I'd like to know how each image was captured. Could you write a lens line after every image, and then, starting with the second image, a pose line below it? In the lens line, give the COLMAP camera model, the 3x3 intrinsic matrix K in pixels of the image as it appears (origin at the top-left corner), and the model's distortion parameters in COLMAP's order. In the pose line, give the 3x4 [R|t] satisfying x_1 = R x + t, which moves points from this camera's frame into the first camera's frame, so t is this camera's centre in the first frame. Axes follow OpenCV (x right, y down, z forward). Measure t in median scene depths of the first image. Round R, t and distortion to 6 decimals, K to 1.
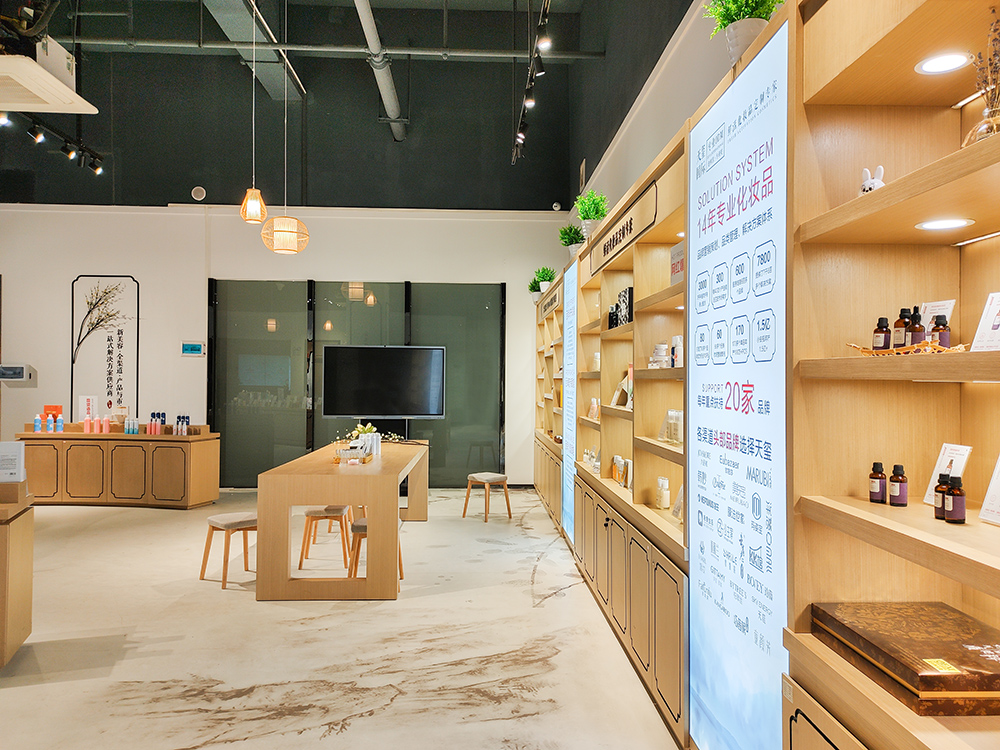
lens RADIAL K [[792.3, 0, 502.3], [0, 792.3, 370.0], [0, 0, 1]] dist [0.050481, -0.003565]
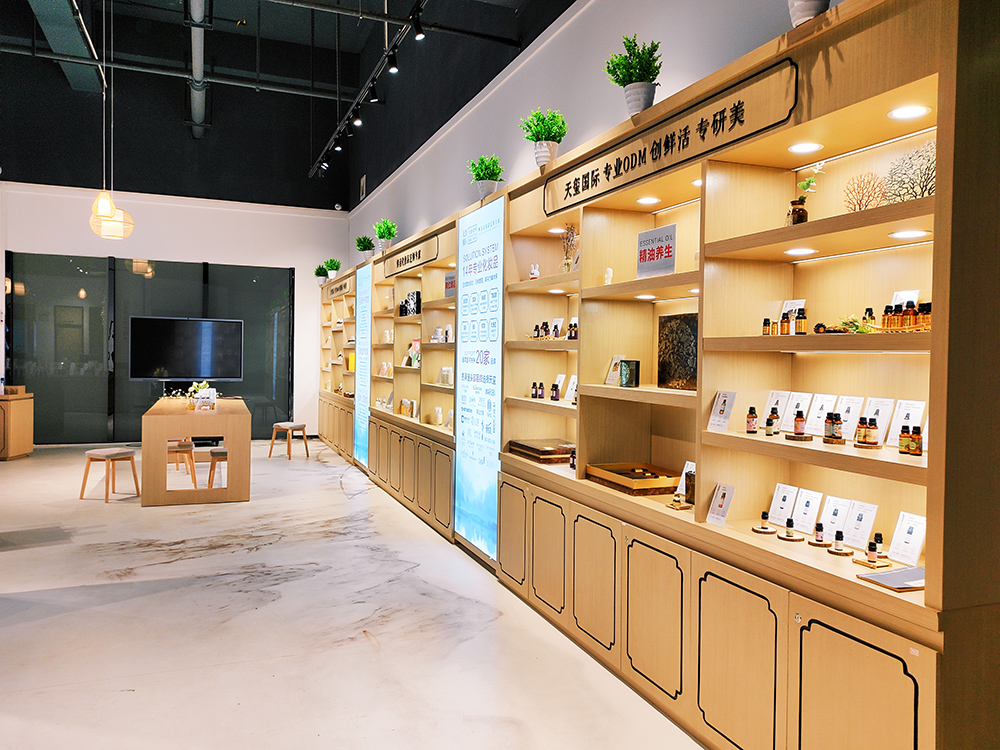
lens RADIAL K [[792.3, 0, 502.3], [0, 792.3, 370.0], [0, 0, 1]] dist [0.050481, -0.003565]
pose [[0.949128, 0.002703, 0.314879, -0.169455], [-0.014209, 0.999312, 0.034253, -0.002813], [-0.314570, -0.036985, 0.948514, -0.545264]]
